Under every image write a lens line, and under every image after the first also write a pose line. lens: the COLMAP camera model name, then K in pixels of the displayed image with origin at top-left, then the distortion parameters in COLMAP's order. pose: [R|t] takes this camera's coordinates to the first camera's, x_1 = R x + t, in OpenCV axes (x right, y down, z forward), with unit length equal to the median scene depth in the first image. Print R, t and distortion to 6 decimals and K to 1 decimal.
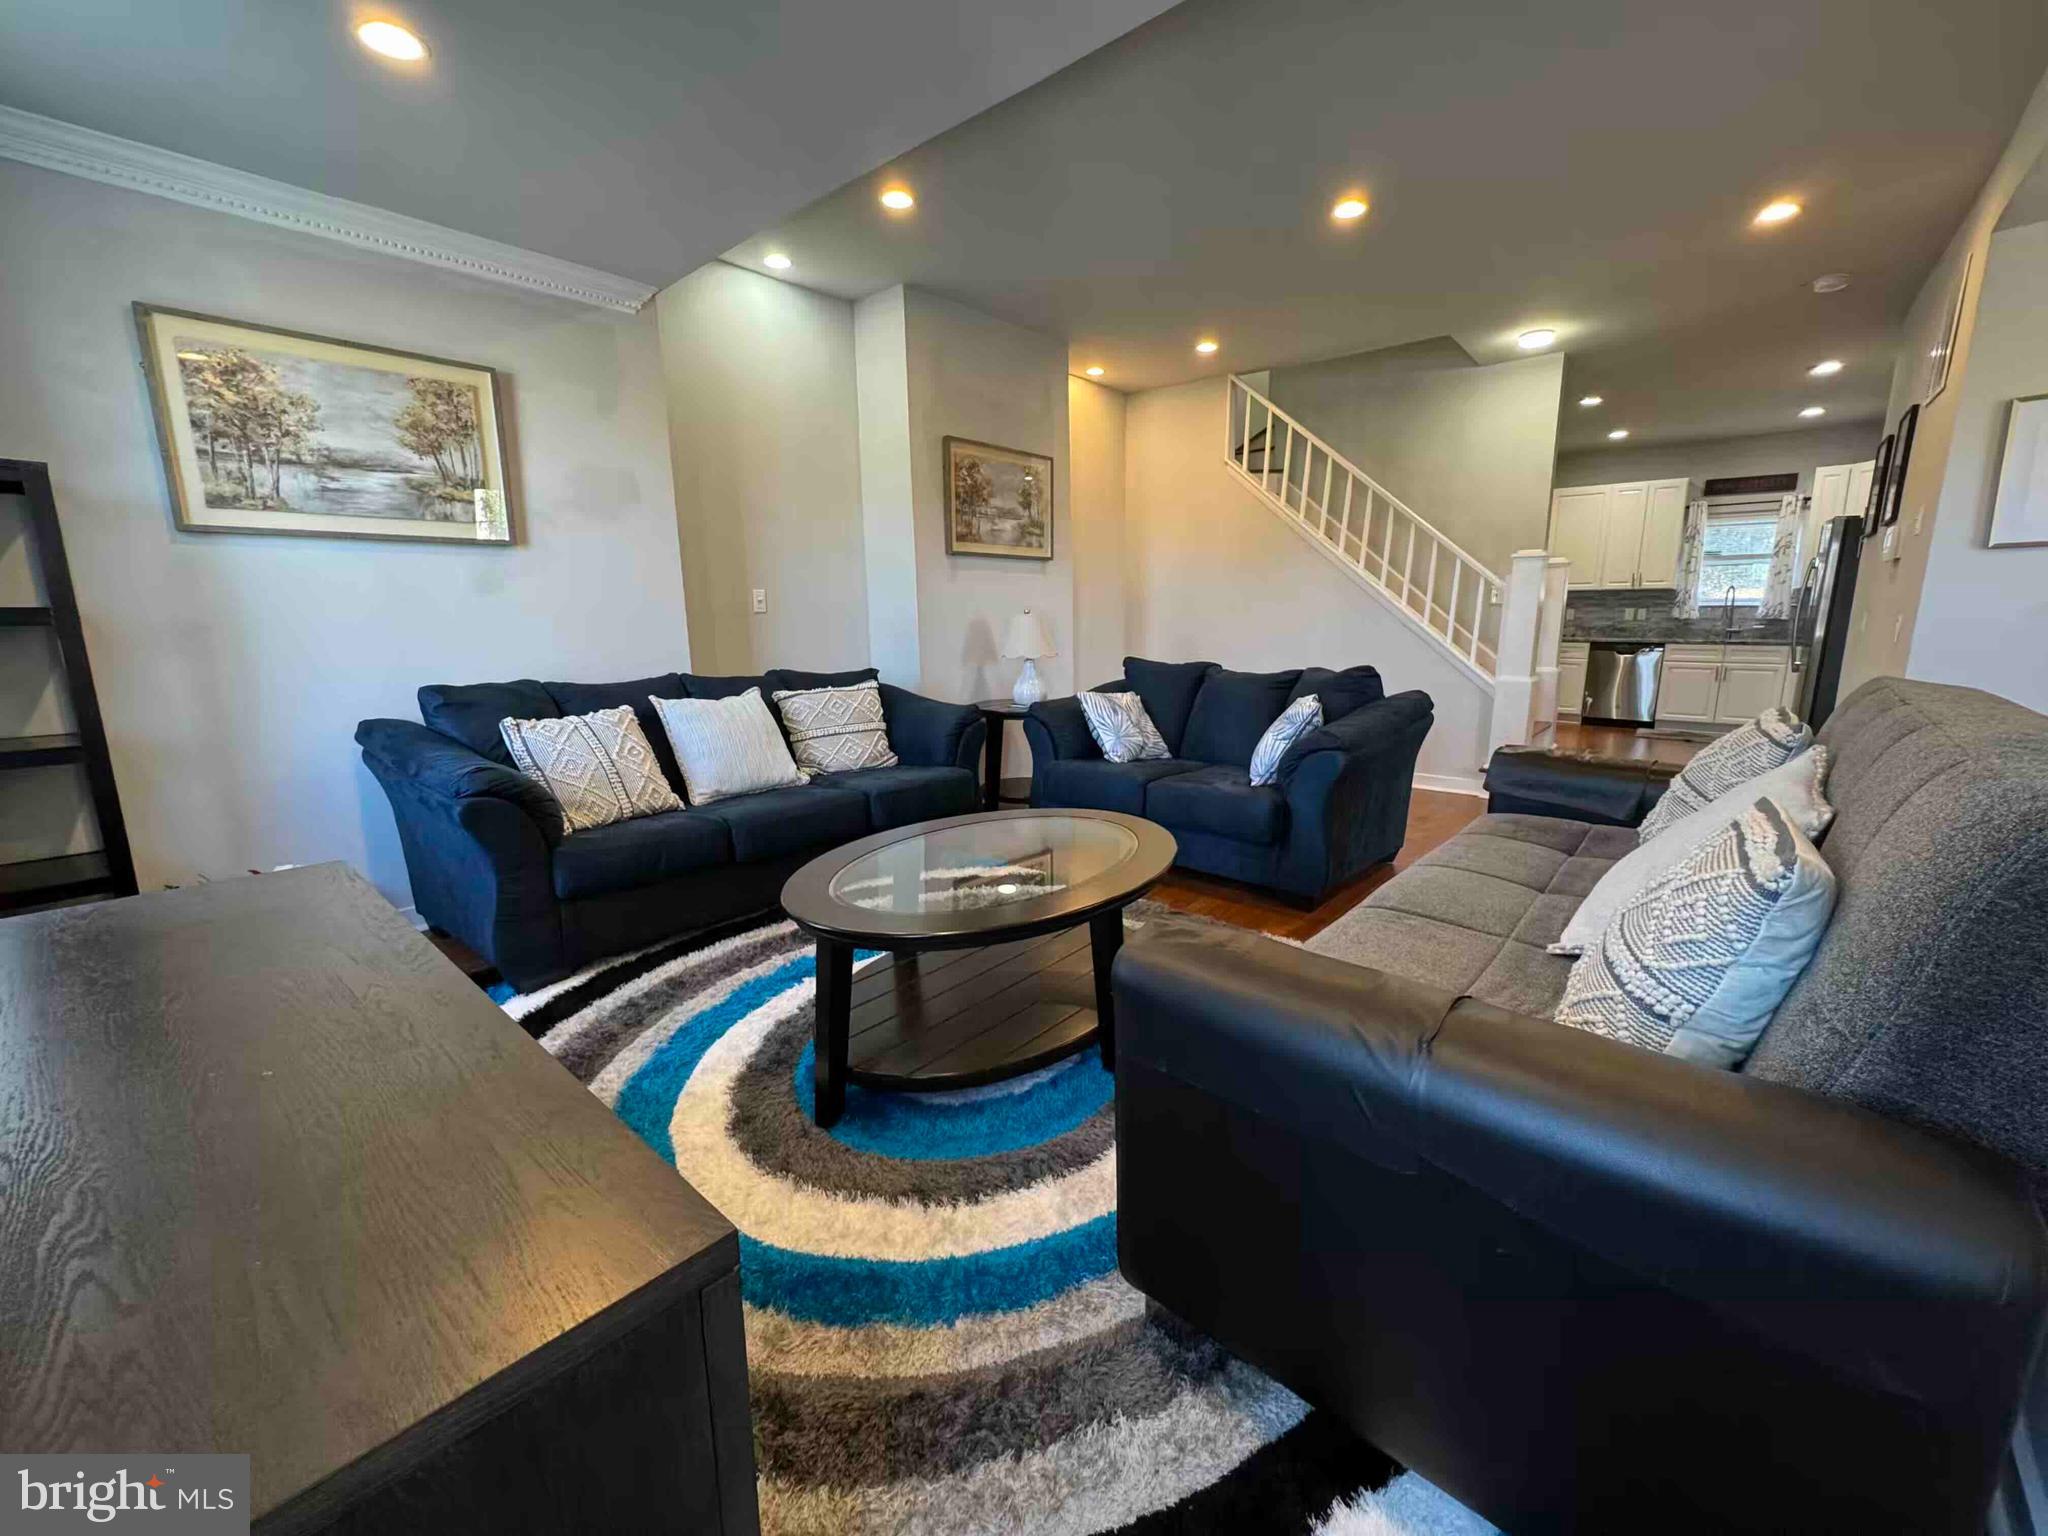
lens RADIAL K [[820.2, 0, 1018.5], [0, 820.2, 775.3], [0, 0, 1]] dist [-0.003274, 0.000049]
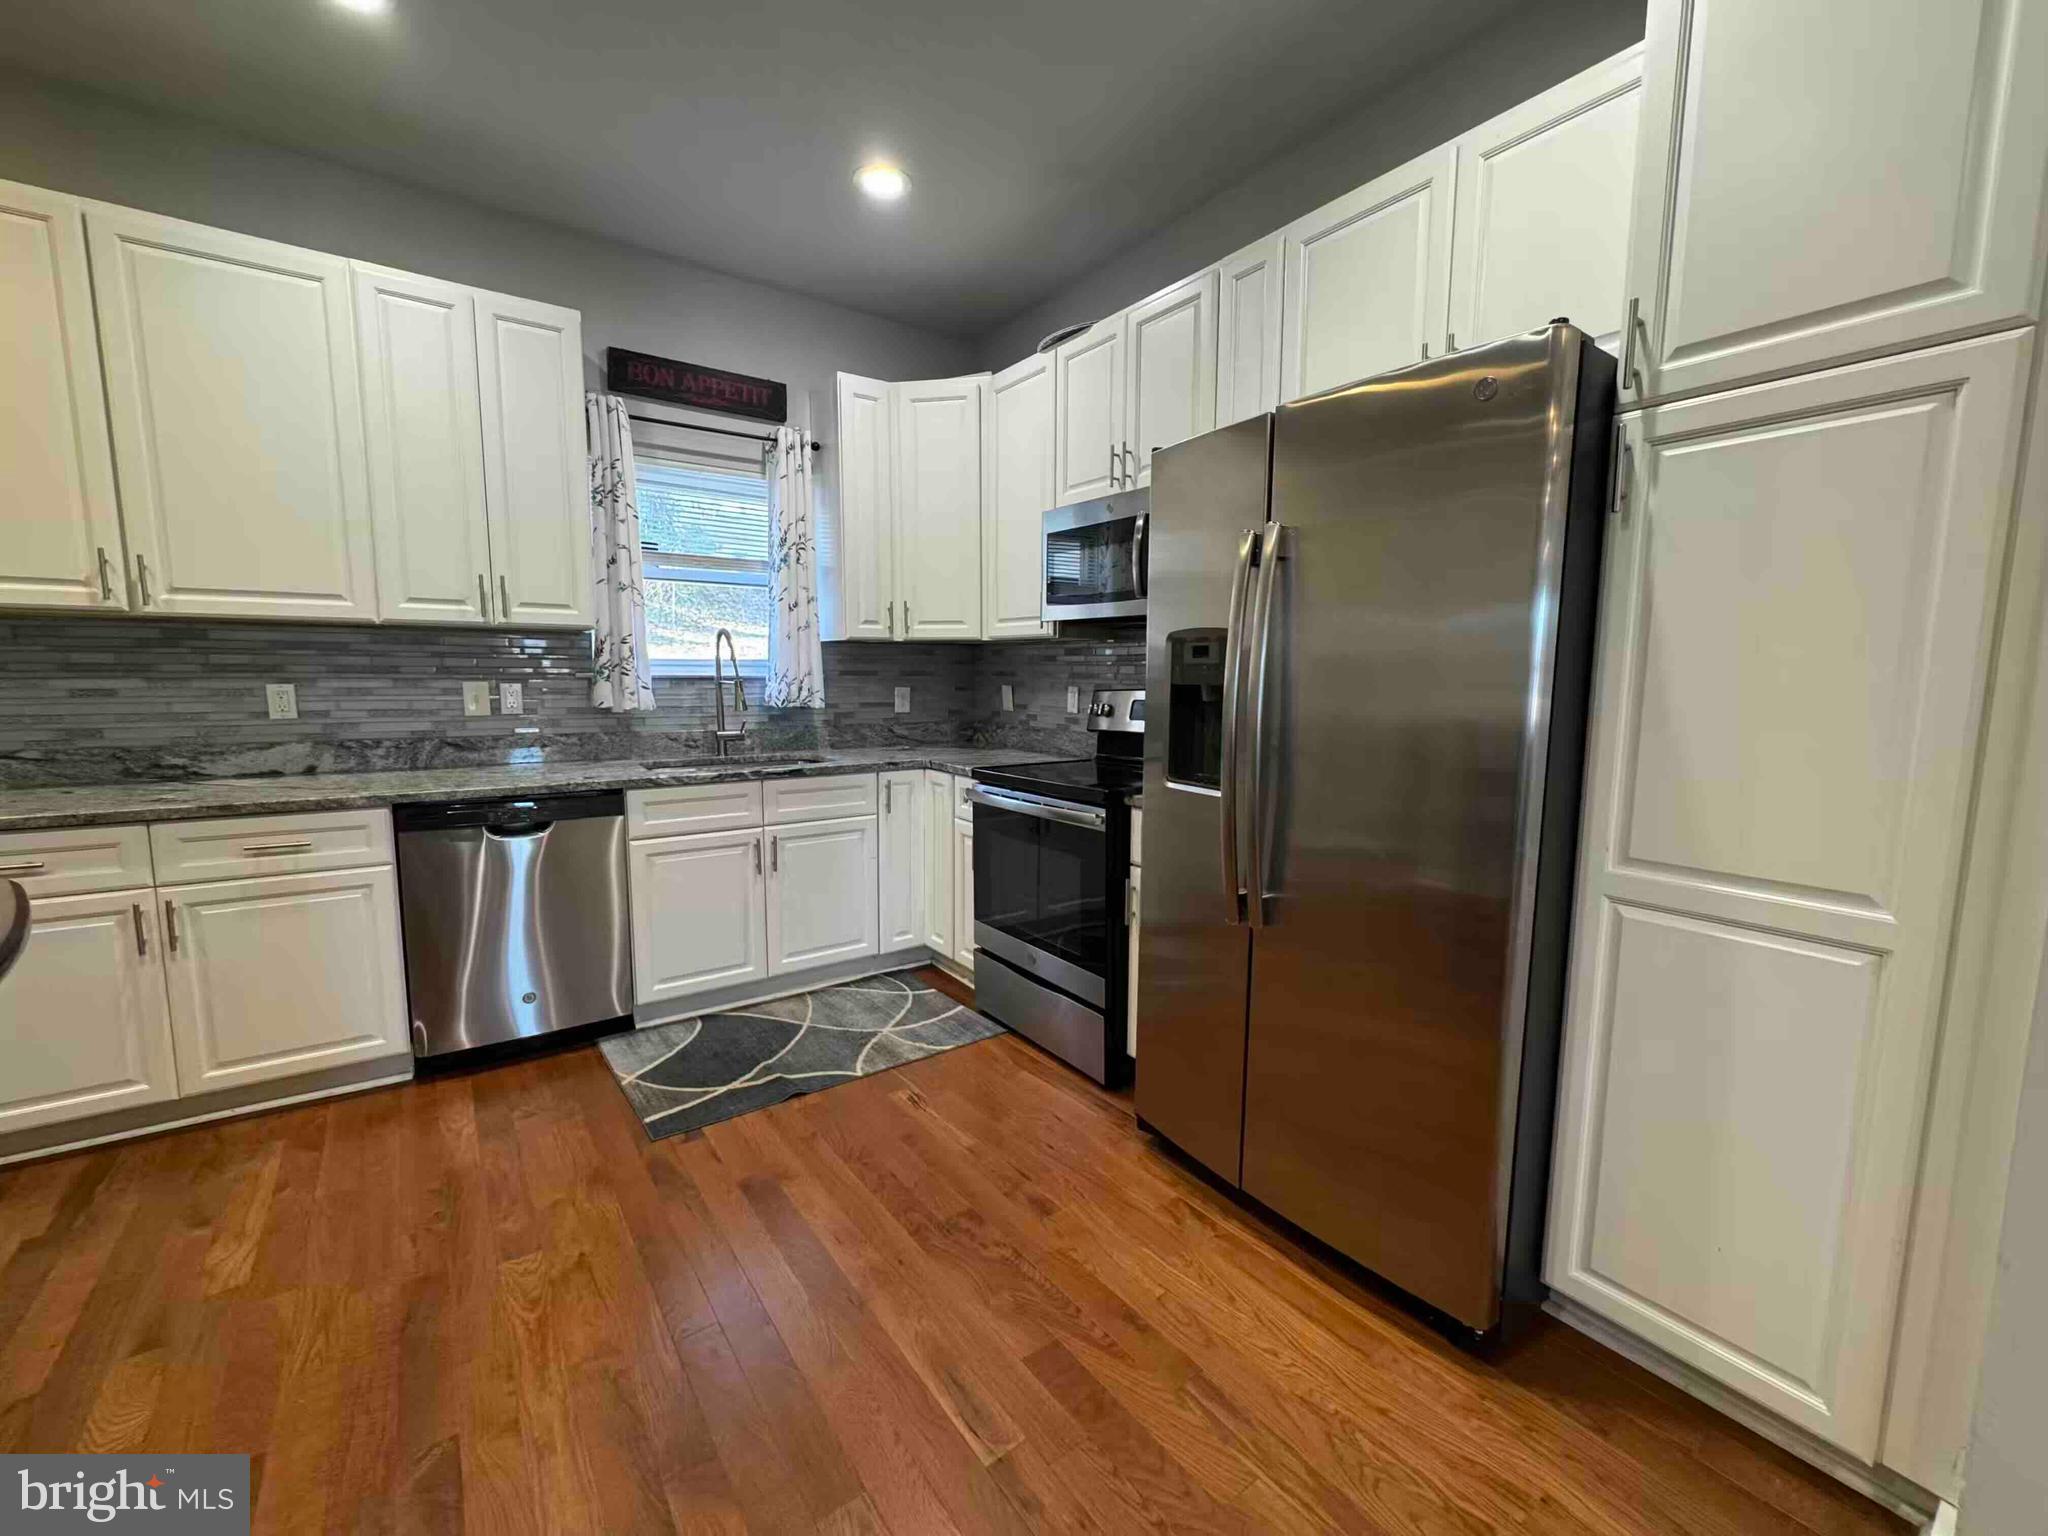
lens RADIAL K [[820.2, 0, 1027.3], [0, 820.2, 768.8], [0, 0, 1]] dist [-0.003274, 0.000049]
pose [[0.228134, -0.105621, 0.967884, 0.502187], [0.176082, 0.982182, 0.065679, -0.161942], [-0.957575, 0.155443, 0.242667, 0.757097]]
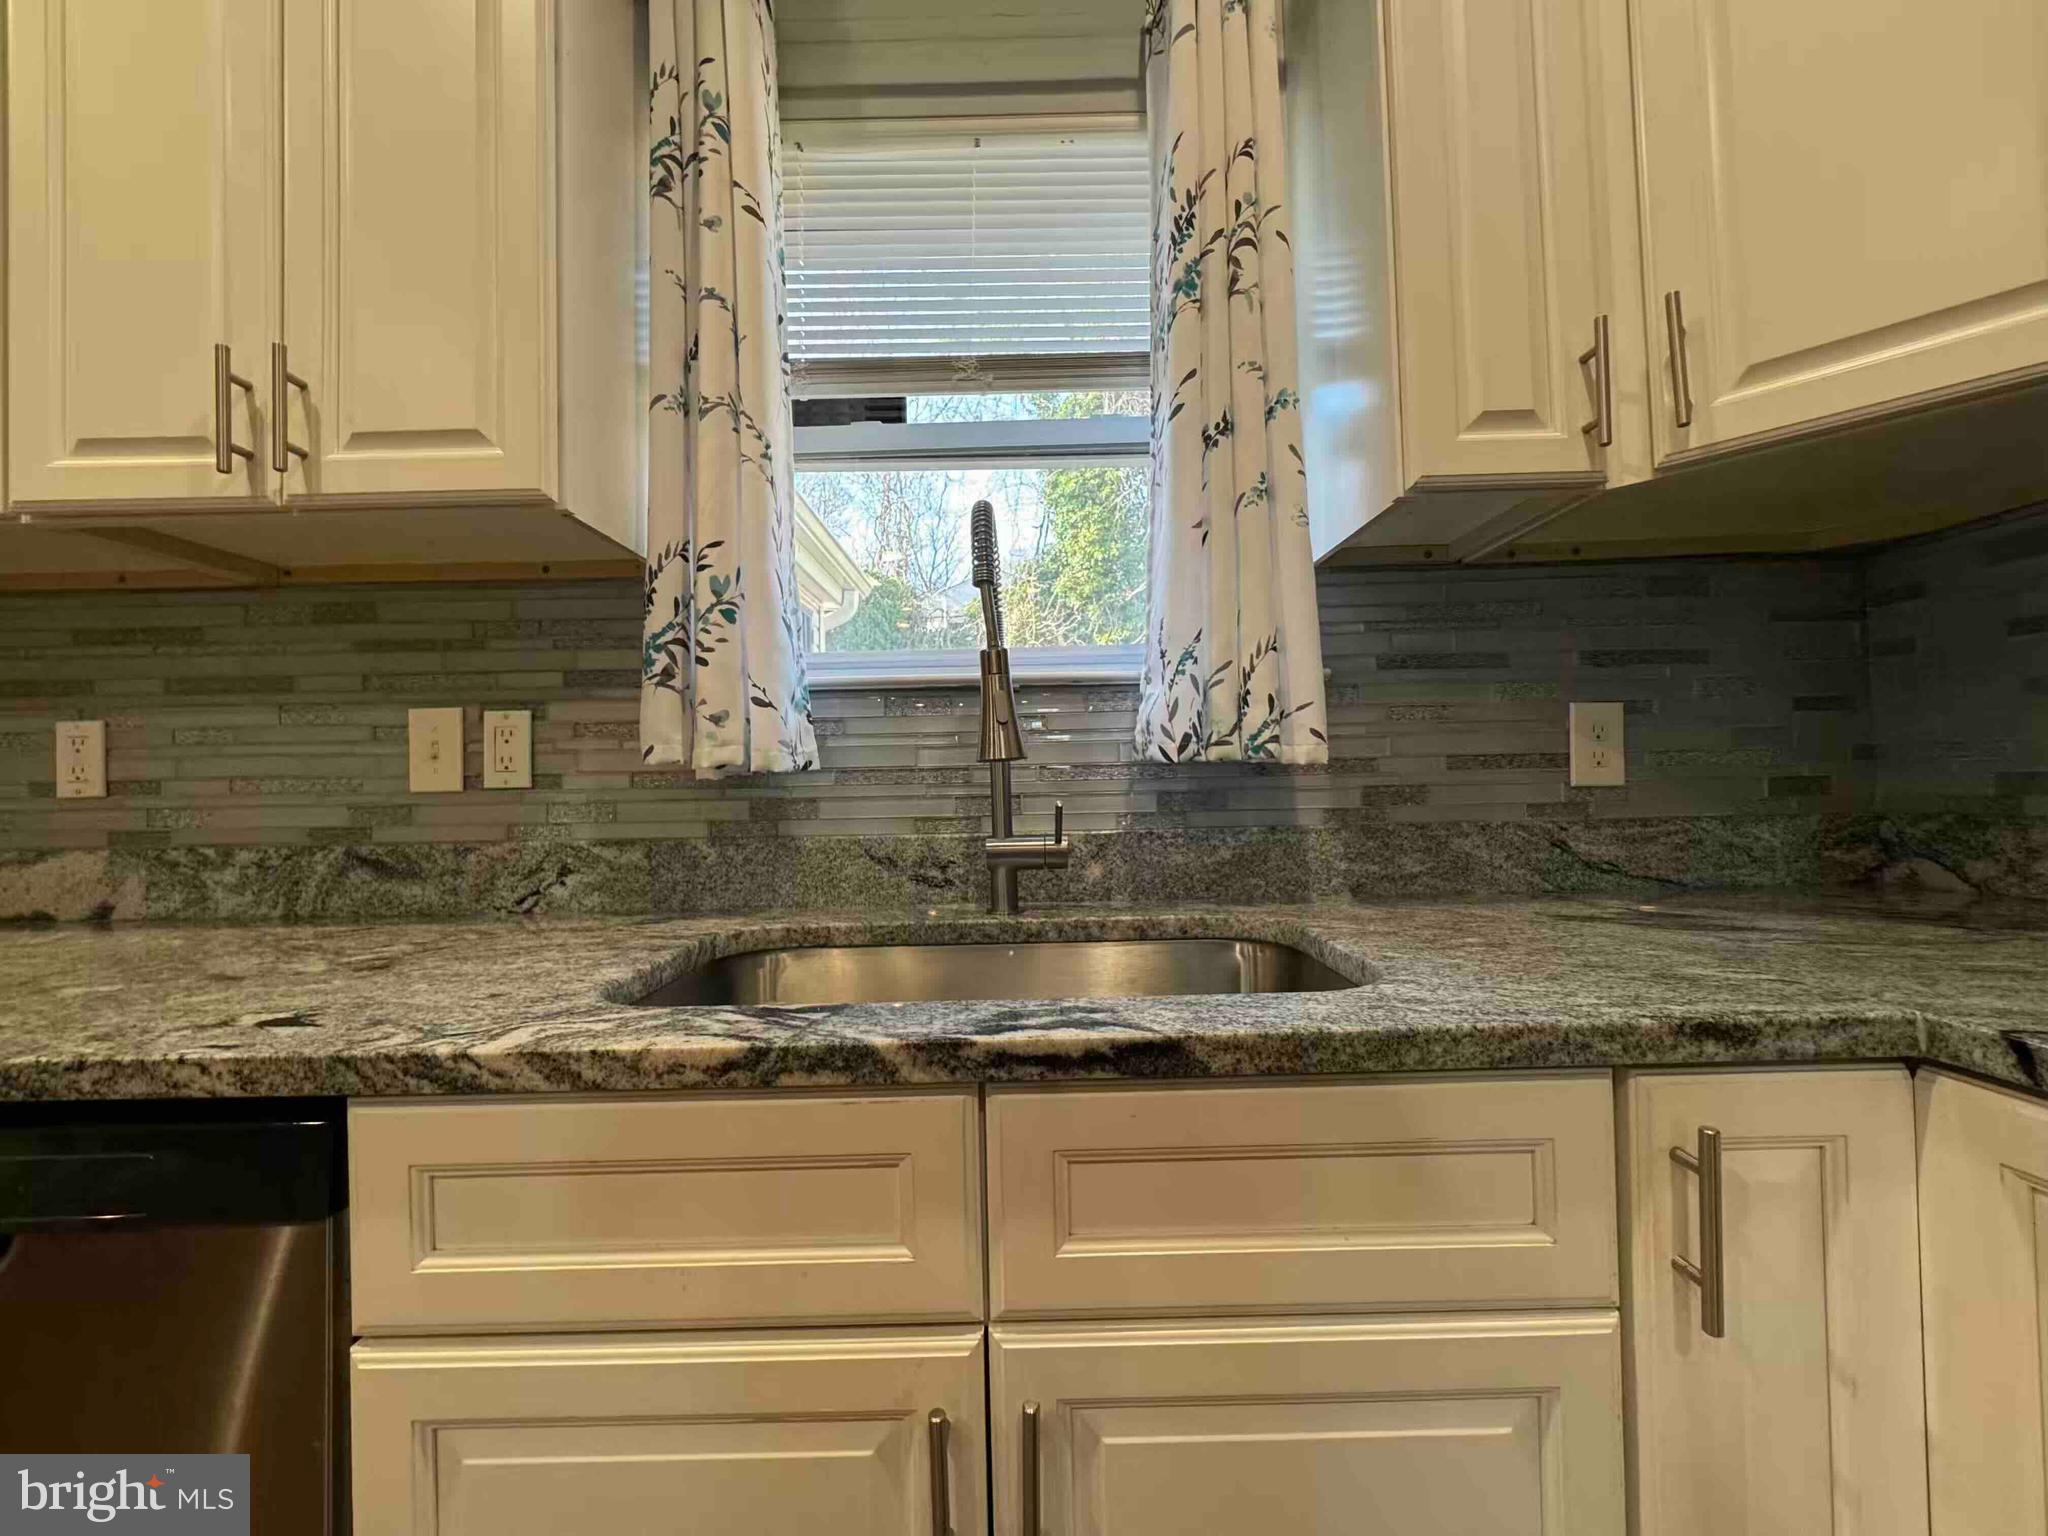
lens RADIAL K [[820.2, 0, 1029.9], [0, 820.2, 769.4], [0, 0, 1]] dist [-0.003274, 0.000049]
pose [[0.746742, 0.009347, 0.665048, 0.785851], [0.141810, 0.974672, -0.172928, -0.167620], [-0.649820, 0.223443, 0.726503, 0.899937]]
